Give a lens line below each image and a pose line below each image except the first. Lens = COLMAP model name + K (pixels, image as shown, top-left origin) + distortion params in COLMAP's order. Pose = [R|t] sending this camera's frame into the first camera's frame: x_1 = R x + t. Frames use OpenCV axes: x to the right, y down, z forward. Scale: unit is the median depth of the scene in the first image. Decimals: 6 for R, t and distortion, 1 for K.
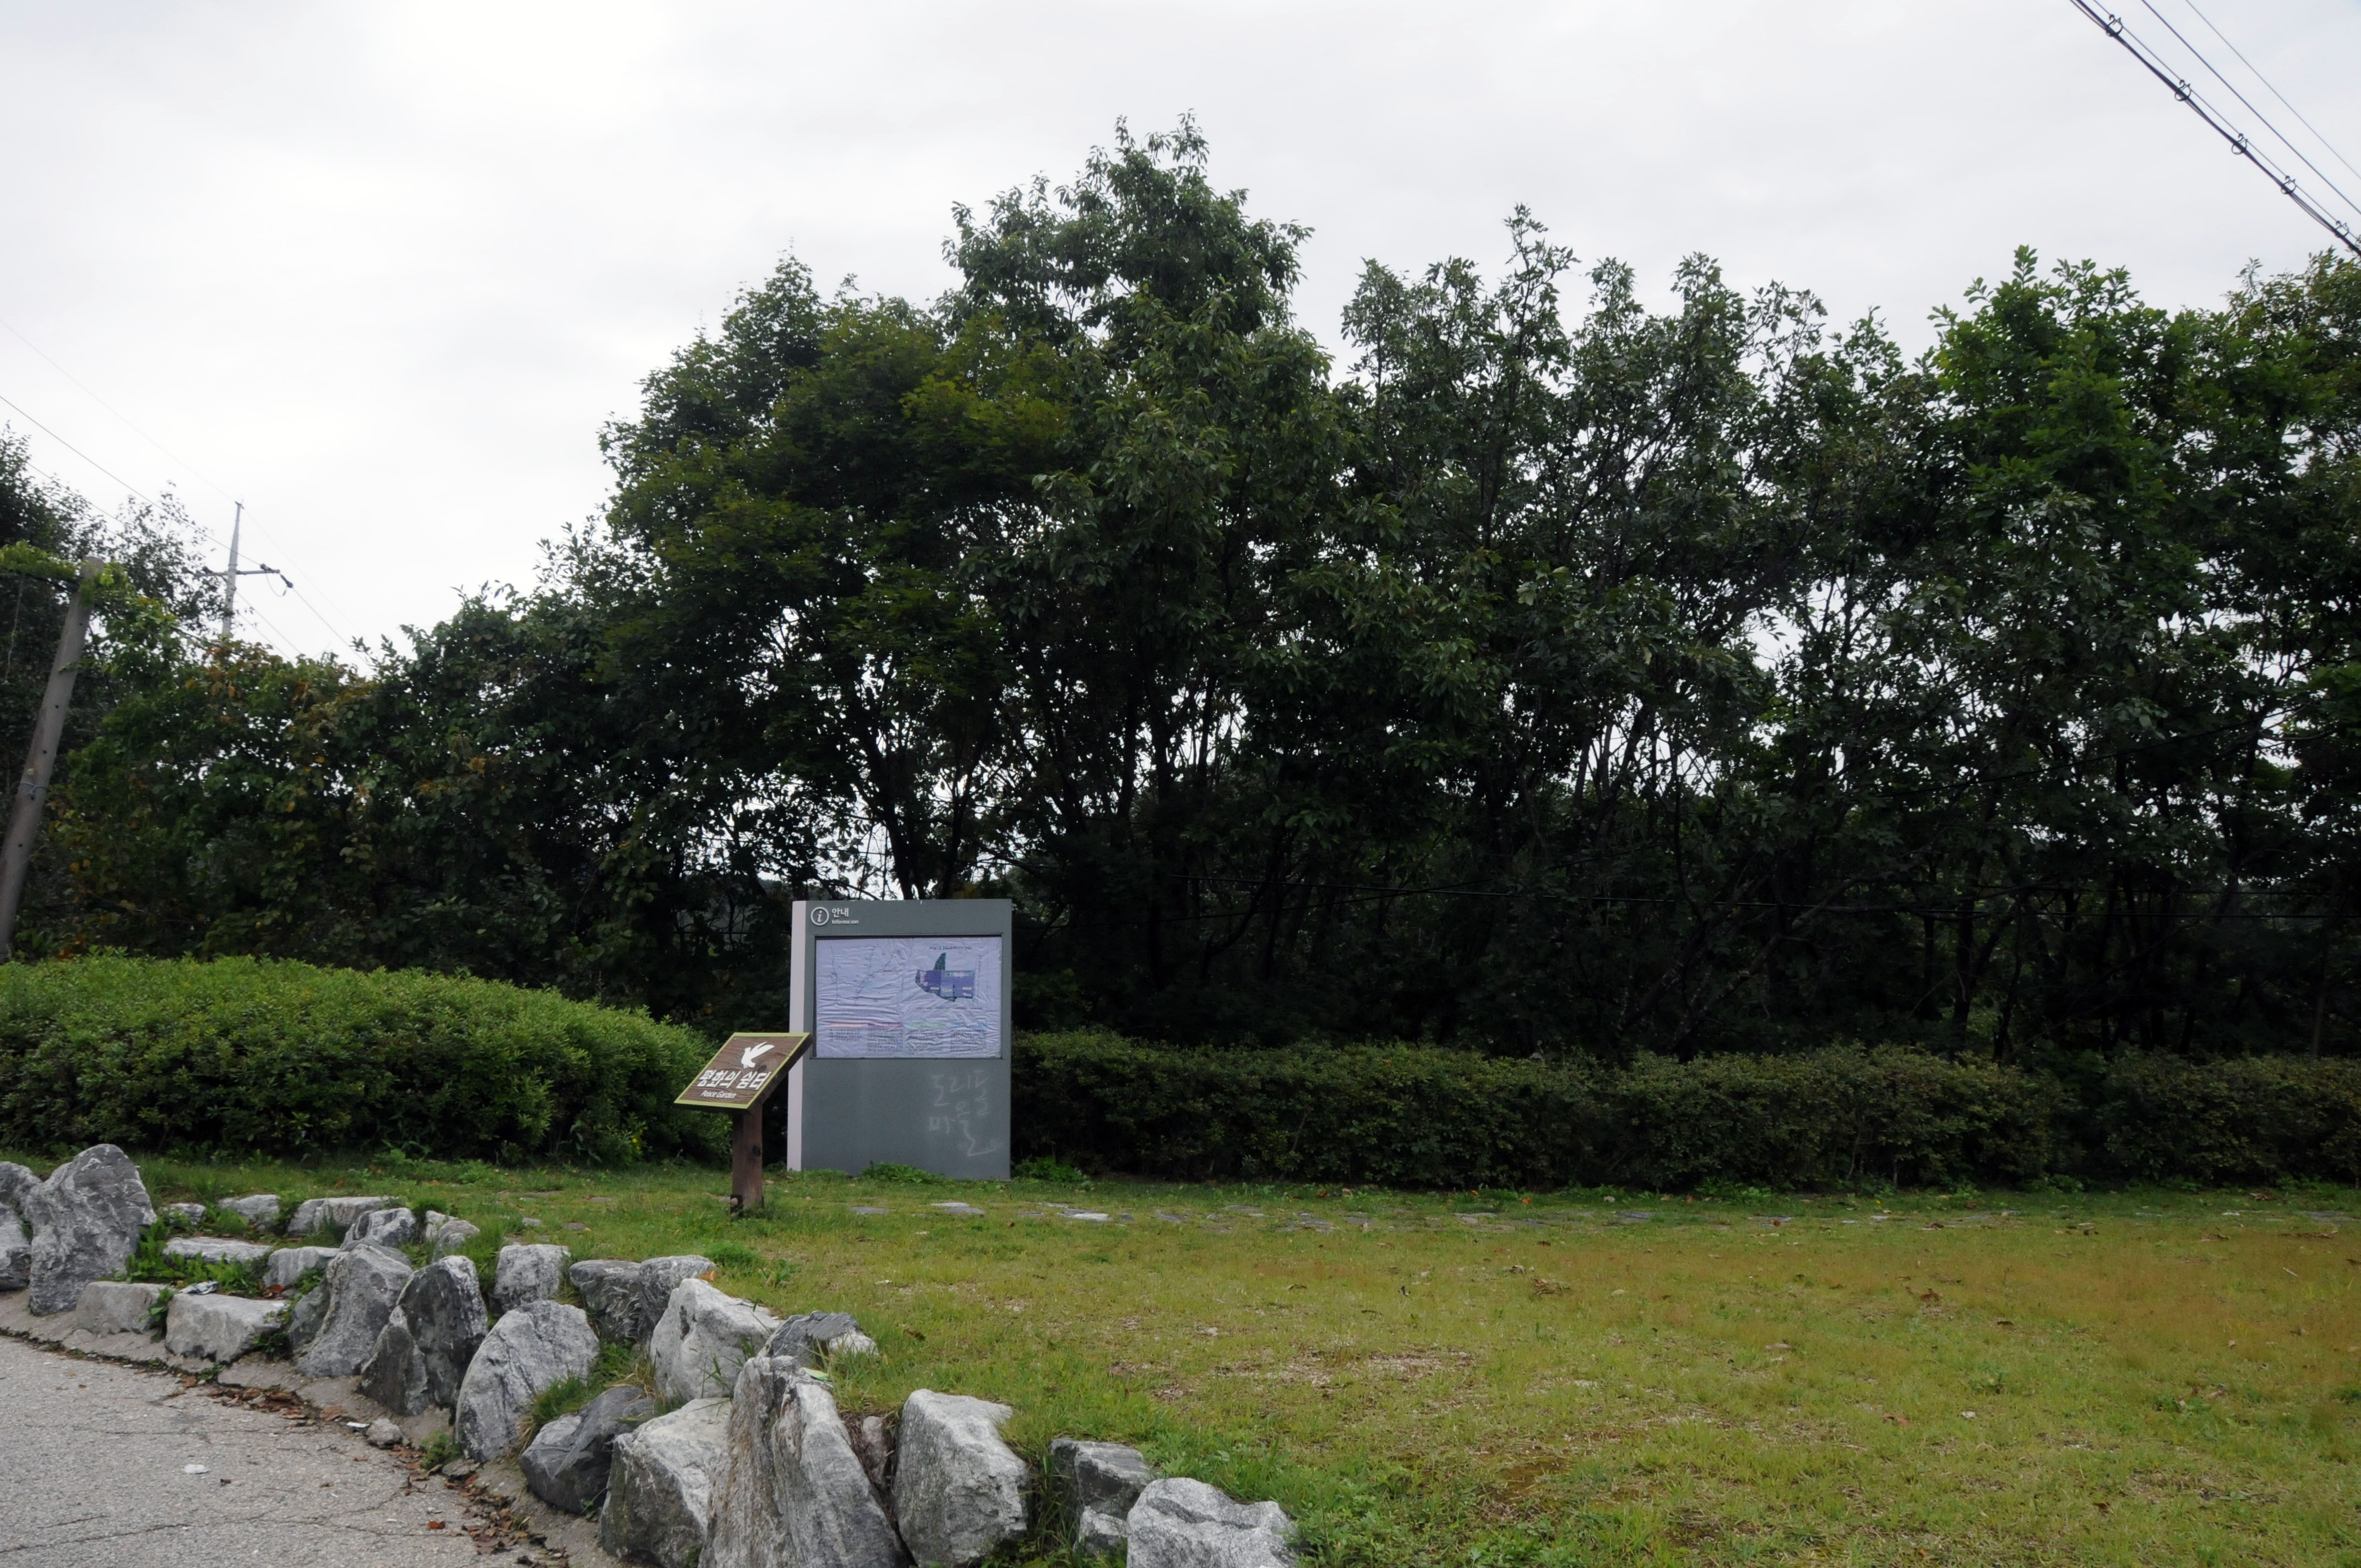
lens RADIAL K [[1750.5, 0, 1180.5], [0, 1750.5, 784.0], [0, 0, 1]] dist [-0.177913, 0.119928]
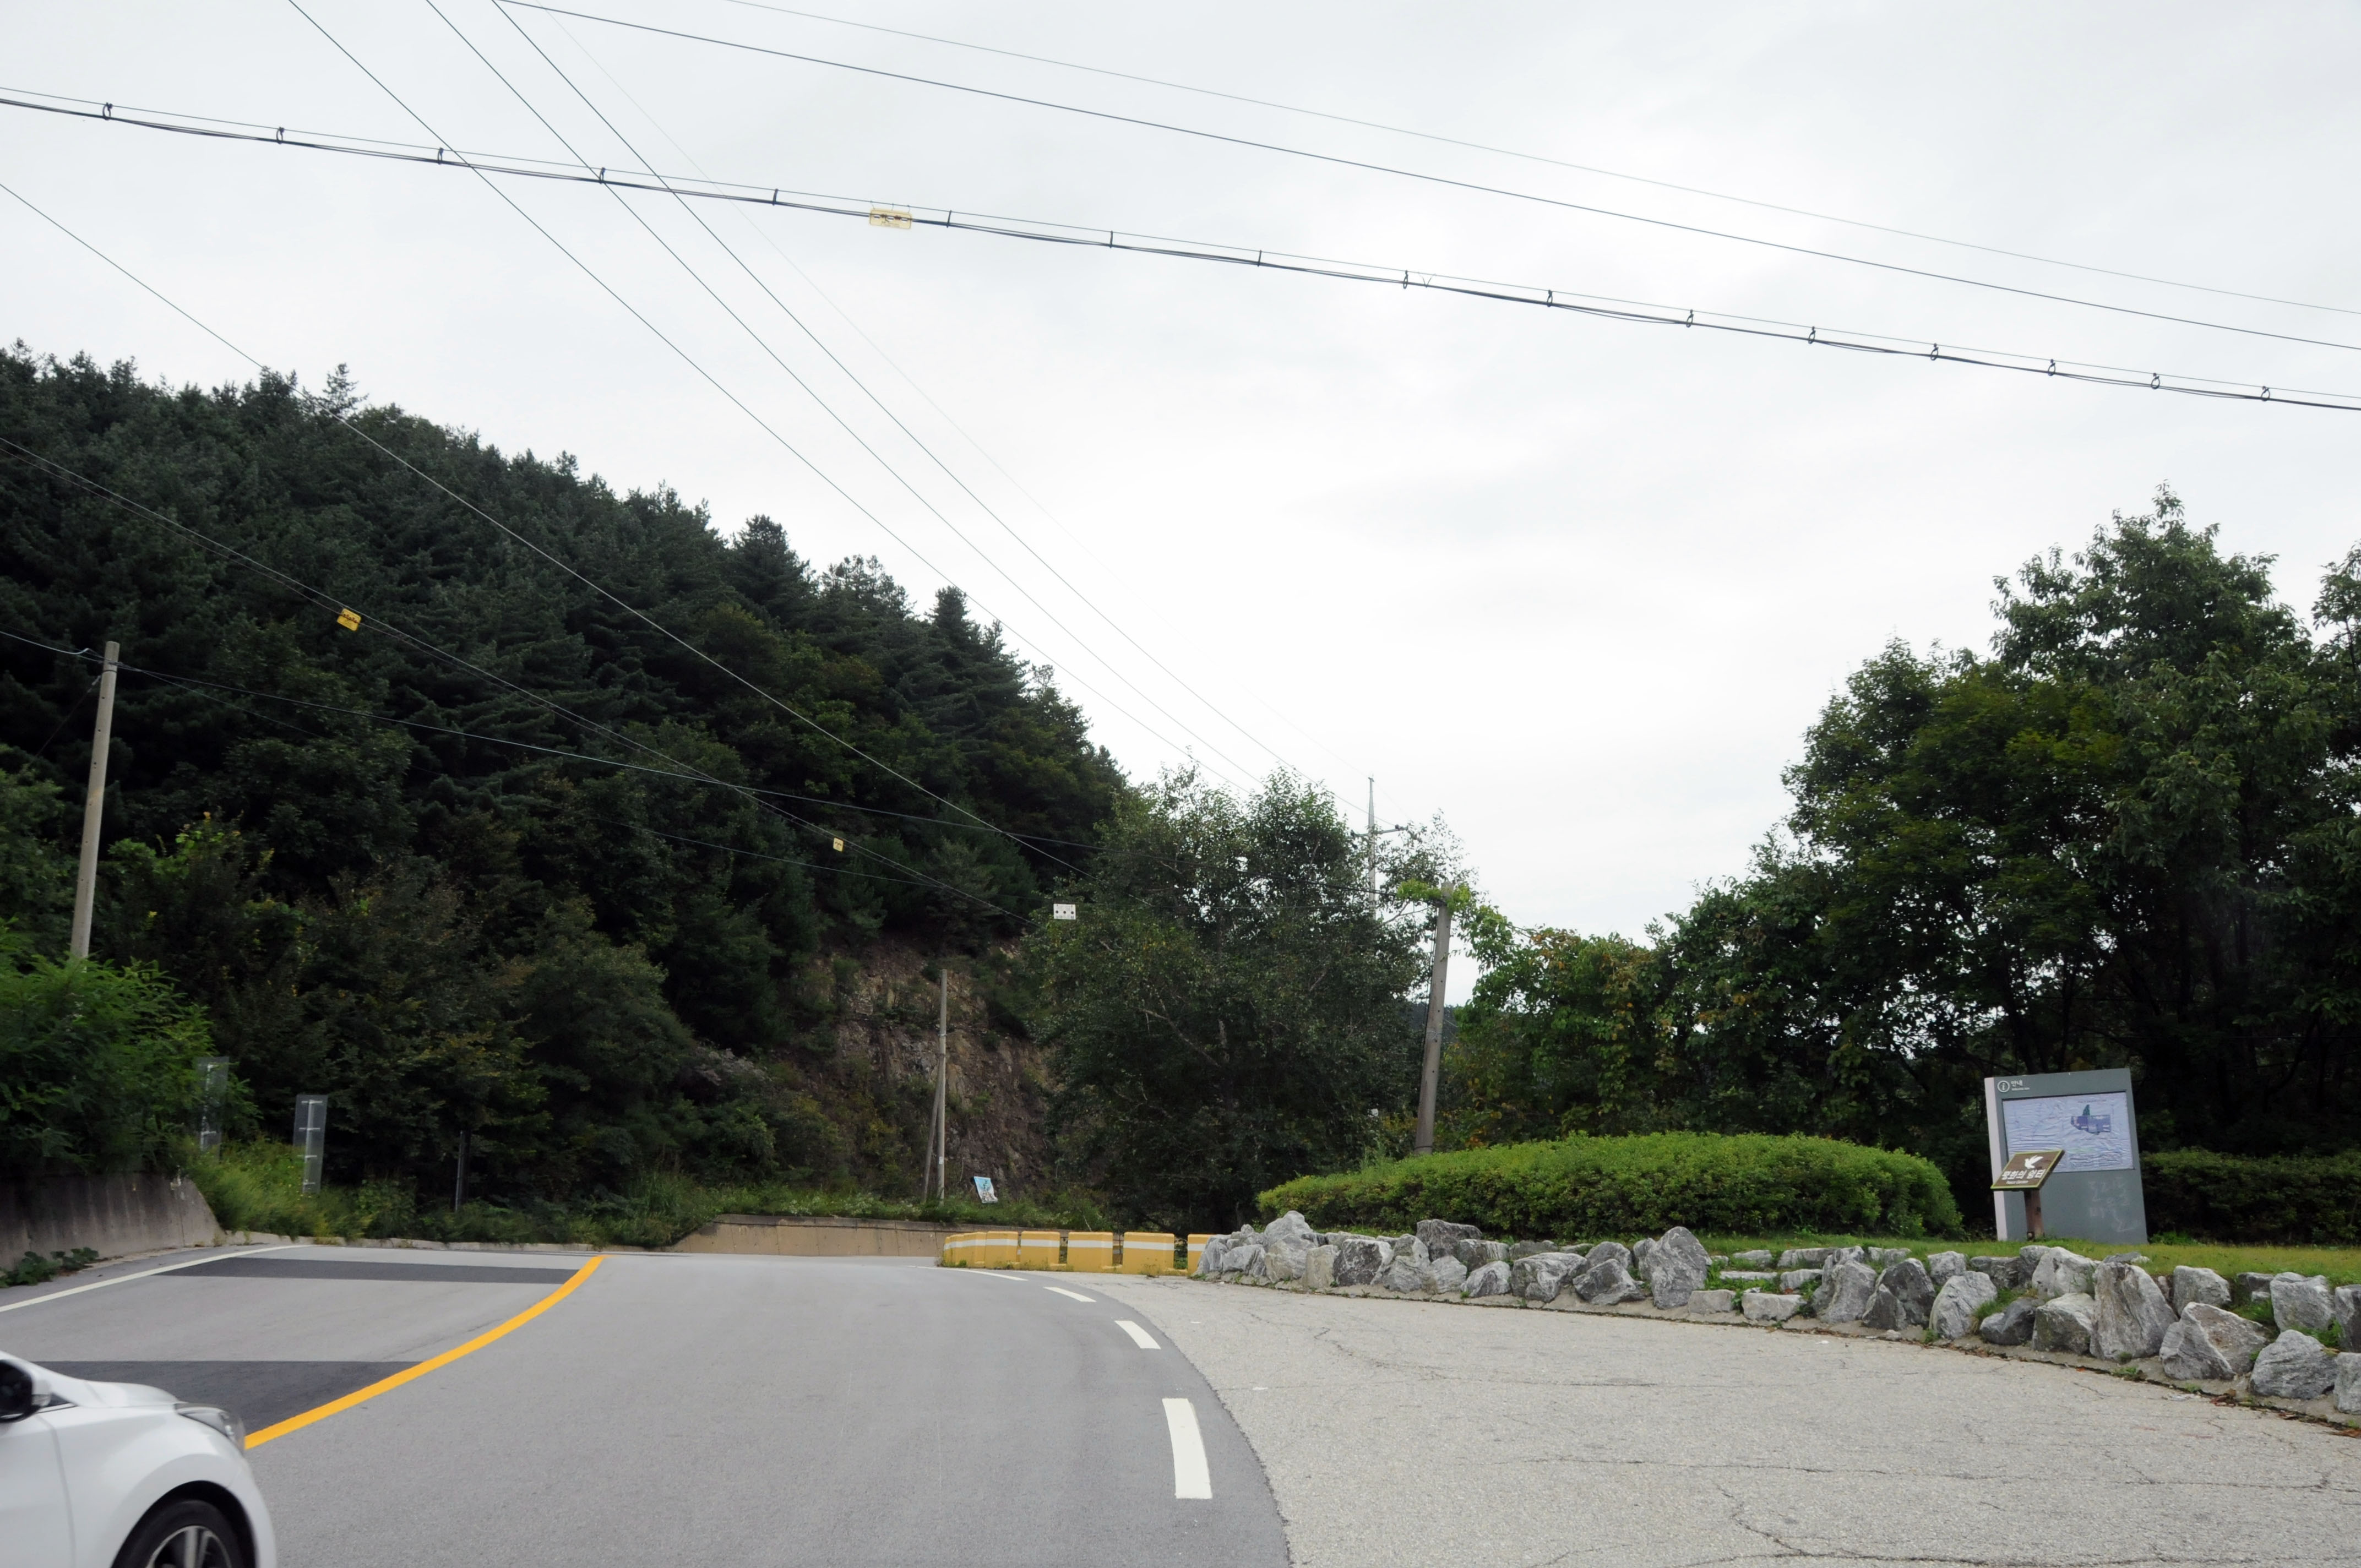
lens RADIAL K [[1750.5, 0, 1180.5], [0, 1750.5, 784.0], [0, 0, 1]] dist [-0.177913, 0.119928]
pose [[0.848365, -0.129248, -0.513392, -0.016475], [0.081556, 0.990072, -0.114485, -0.087942], [0.523092, 0.055255, 0.850483, -0.768322]]
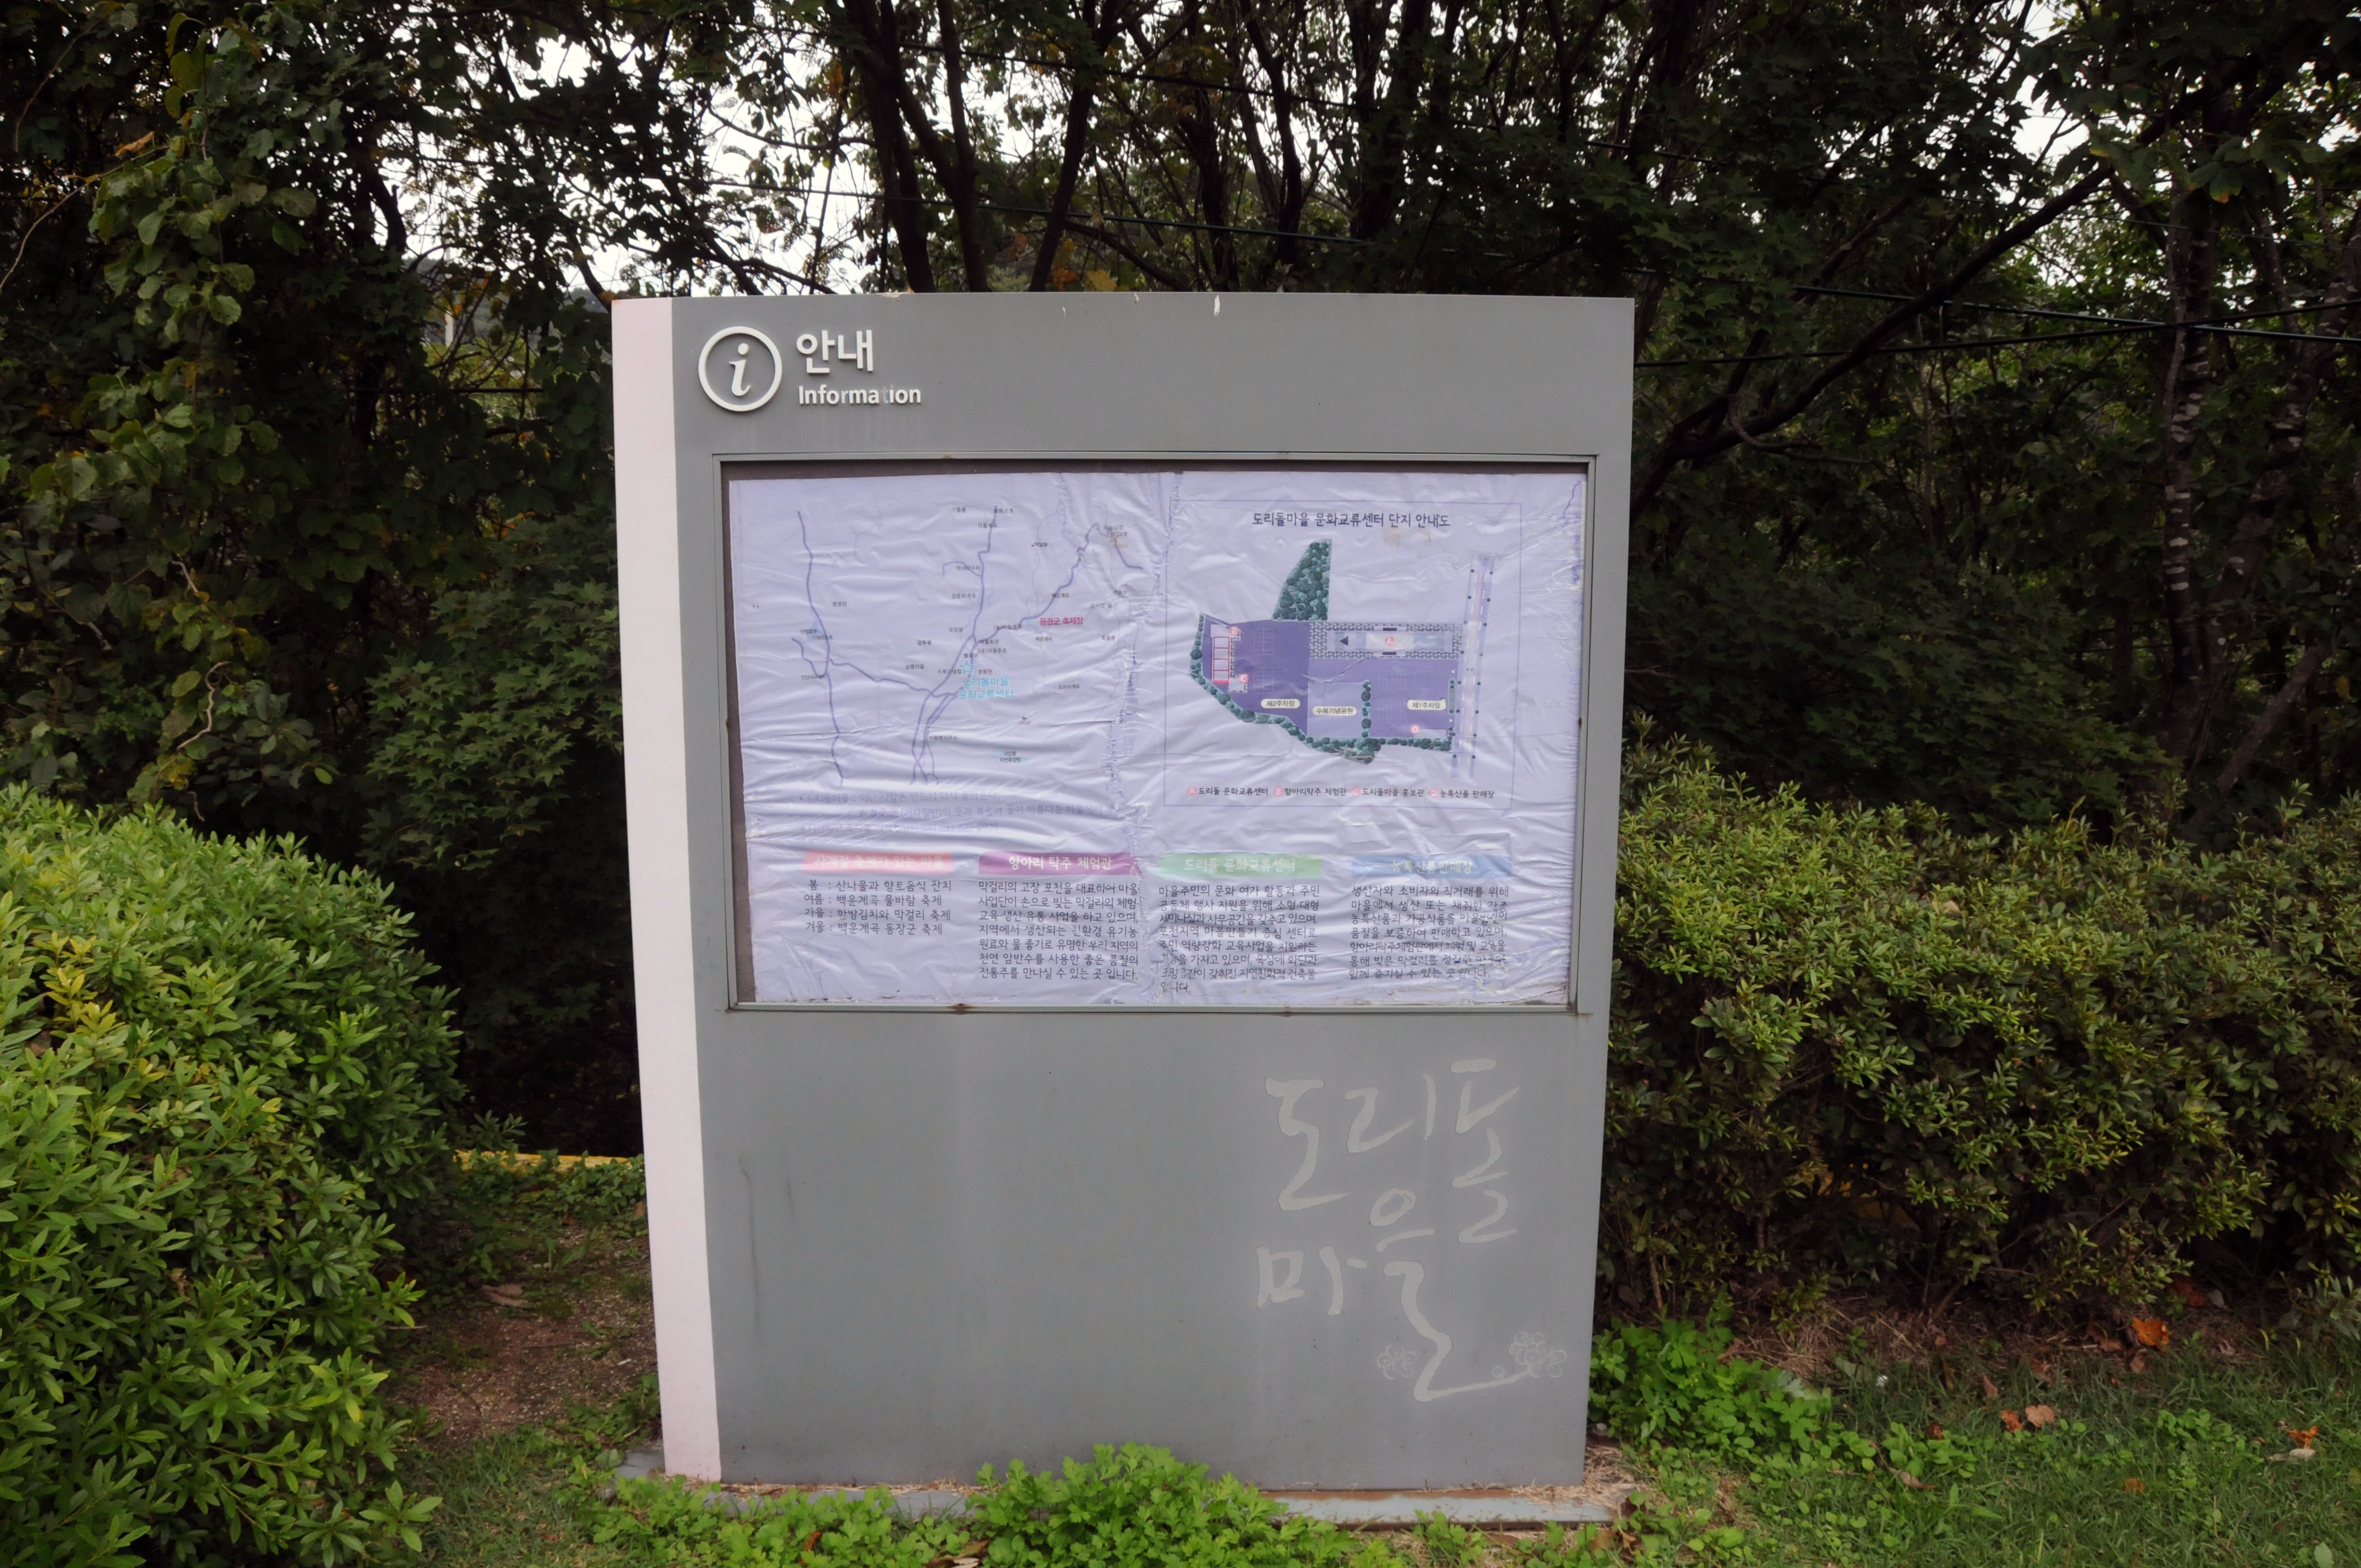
lens RADIAL K [[1750.5, 0, 1180.5], [0, 1750.5, 784.0], [0, 0, 1]] dist [-0.177913, 0.119928]
pose [[0.998690, 0.002407, 0.051114, -0.165356], [-0.018663, 0.947218, 0.320047, 0.056050], [-0.047645, -0.320582, 0.946022, 0.786175]]
